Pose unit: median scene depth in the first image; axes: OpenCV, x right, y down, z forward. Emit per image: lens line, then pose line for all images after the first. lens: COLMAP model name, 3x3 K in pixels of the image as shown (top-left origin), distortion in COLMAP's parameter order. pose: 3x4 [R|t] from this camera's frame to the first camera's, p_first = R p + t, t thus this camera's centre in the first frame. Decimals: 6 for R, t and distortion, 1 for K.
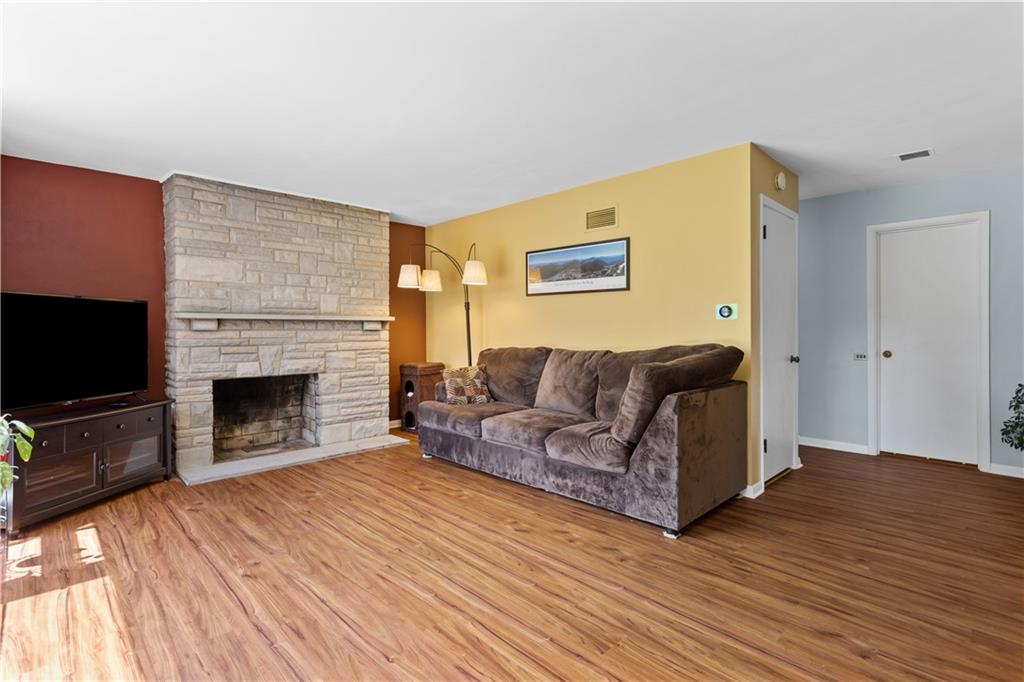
lens RADIAL K [[484.1, 0, 508.6], [0, 484.1, 331.4], [0, 0, 1]] dist [0.005074, 0.000622]
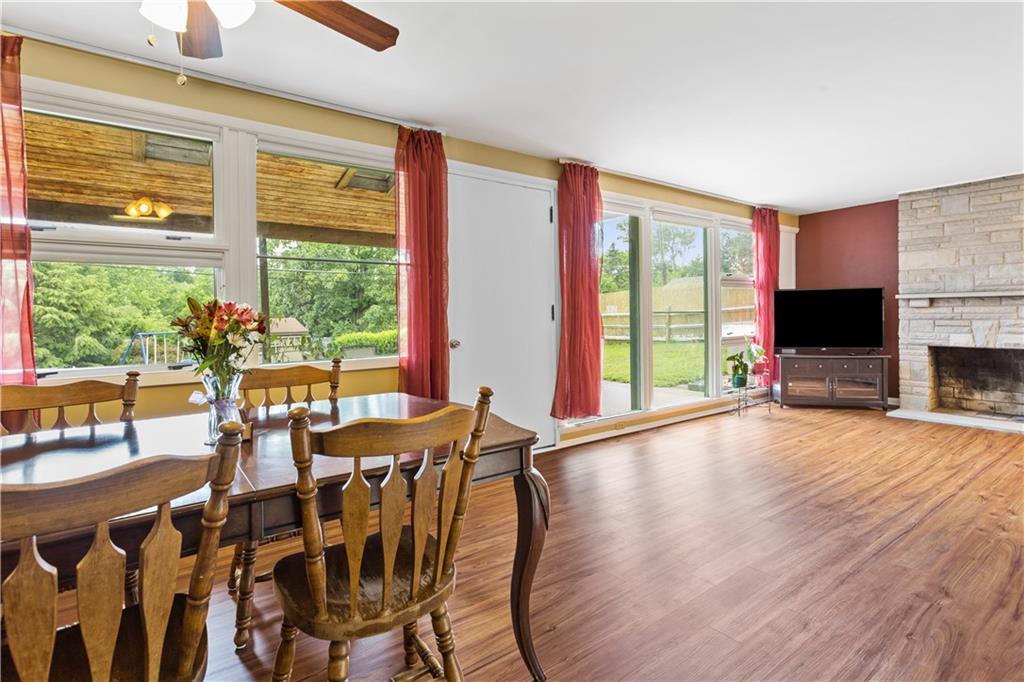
lens RADIAL K [[484.1, 0, 507.7], [0, 484.1, 321.9], [0, 0, 1]] dist [0.005074, 0.000622]
pose [[-0.147509, 0.023288, -0.988787, 0.790830], [0.009718, 0.999709, 0.022095, -0.001856], [0.989013, -0.006350, -0.147692, 0.089801]]
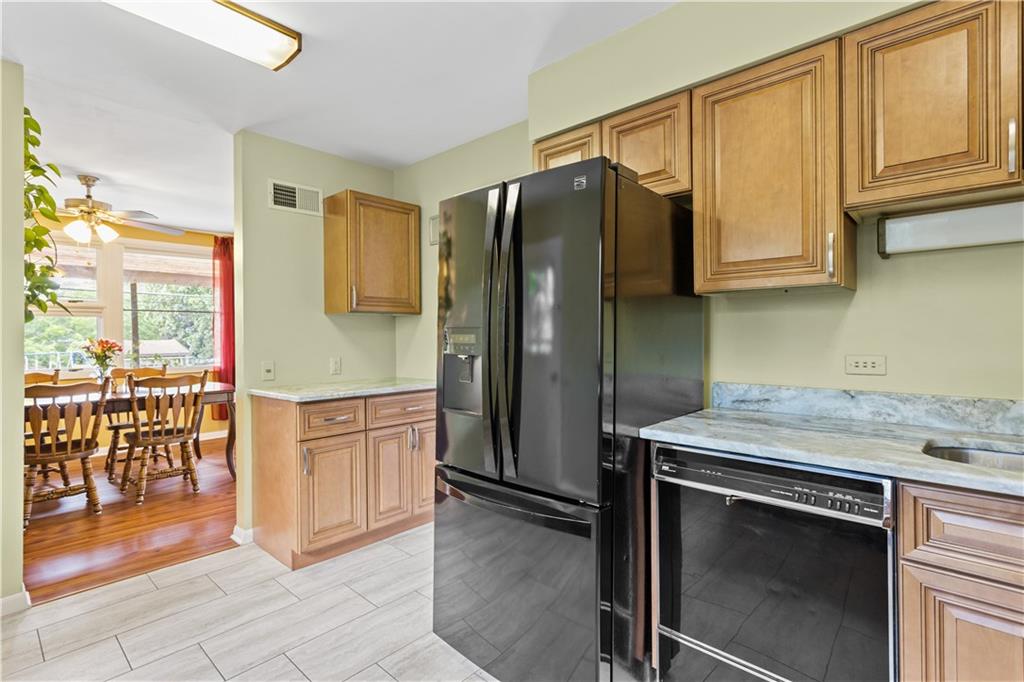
lens RADIAL K [[484.1, 0, 510.3], [0, 484.1, 333.3], [0, 0, 1]] dist [0.005074, 0.000622]
pose [[0.029574, 0.004284, -0.999553, 2.368522], [0.008908, 0.999950, 0.004550, -0.046999], [0.999523, -0.009038, 0.029535, 1.317207]]
